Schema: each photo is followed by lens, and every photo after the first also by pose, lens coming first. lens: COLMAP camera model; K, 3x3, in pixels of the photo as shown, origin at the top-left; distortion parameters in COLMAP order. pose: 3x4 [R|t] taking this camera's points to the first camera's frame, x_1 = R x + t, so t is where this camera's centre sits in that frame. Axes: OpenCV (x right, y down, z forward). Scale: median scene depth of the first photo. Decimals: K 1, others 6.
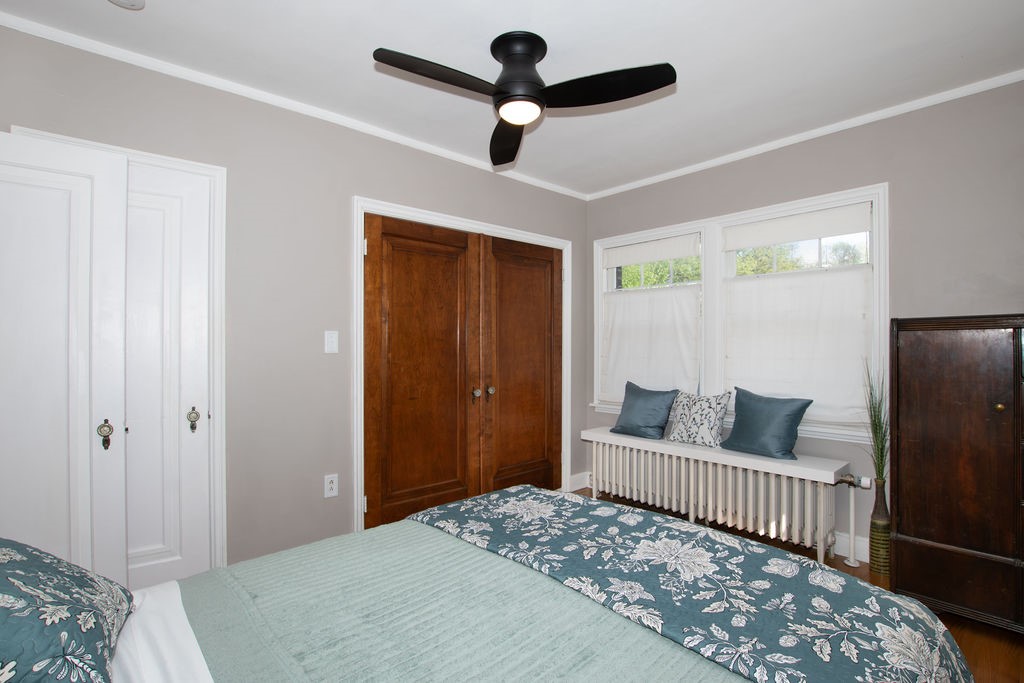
lens RADIAL K [[474.7, 0, 531.1], [0, 474.7, 344.8], [0, 0, 1]] dist [-0.019530, 0.000099]
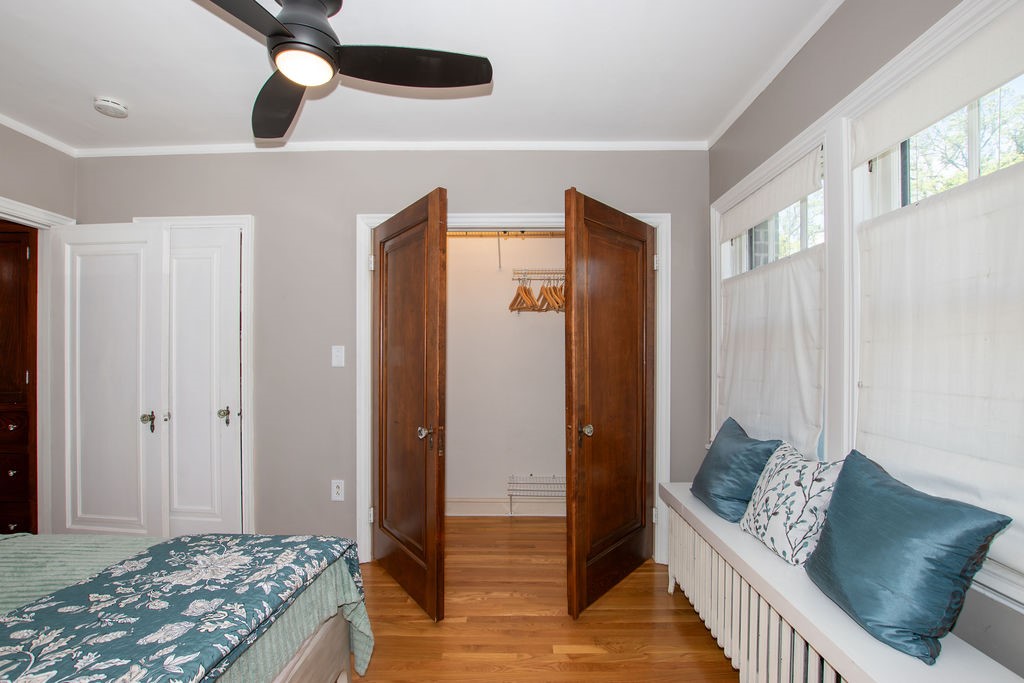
lens RADIAL K [[459.2, 0, 521.7], [0, 459.2, 360.2], [0, 0, 1]] dist [-0.041218, 0.009735]
pose [[0.730996, 0.003619, -0.682372, 0.572665], [-0.000259, 0.999987, 0.005026, -0.001780], [0.682381, -0.003497, 0.730988, 0.524784]]
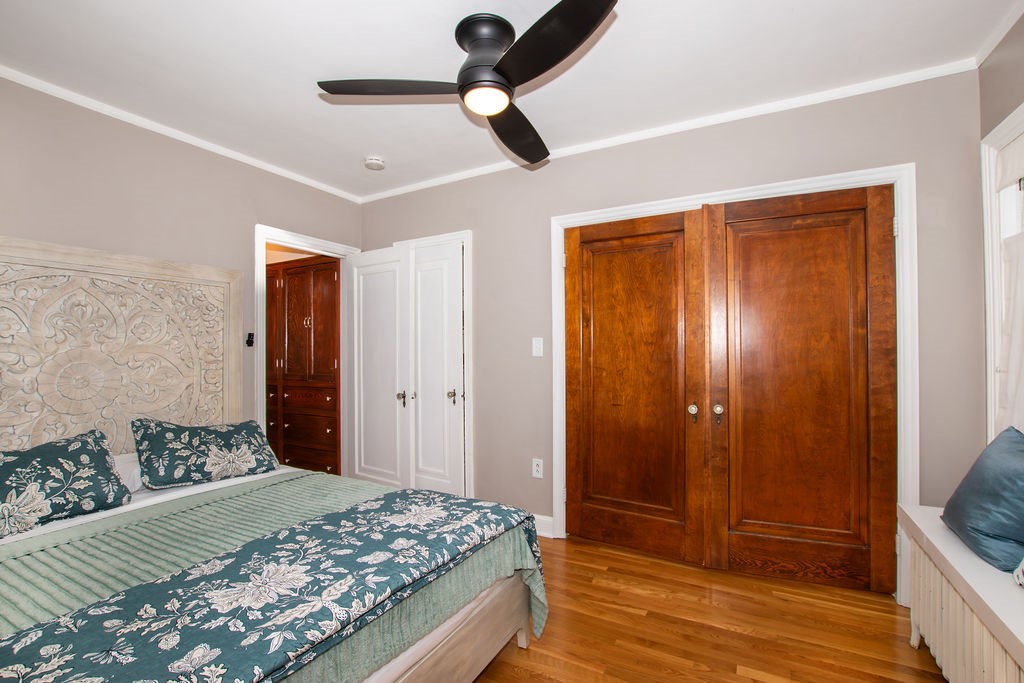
lens RADIAL K [[450.4, 0, 517.9], [0, 450.4, 348.6], [0, 0, 1]] dist [-0.025555, 0.000667]
pose [[0.322720, -0.003040, -0.946490, 0.620033], [0.006491, 0.999978, -0.000998, -0.001324], [0.946472, -0.005822, 0.322733, 0.581981]]
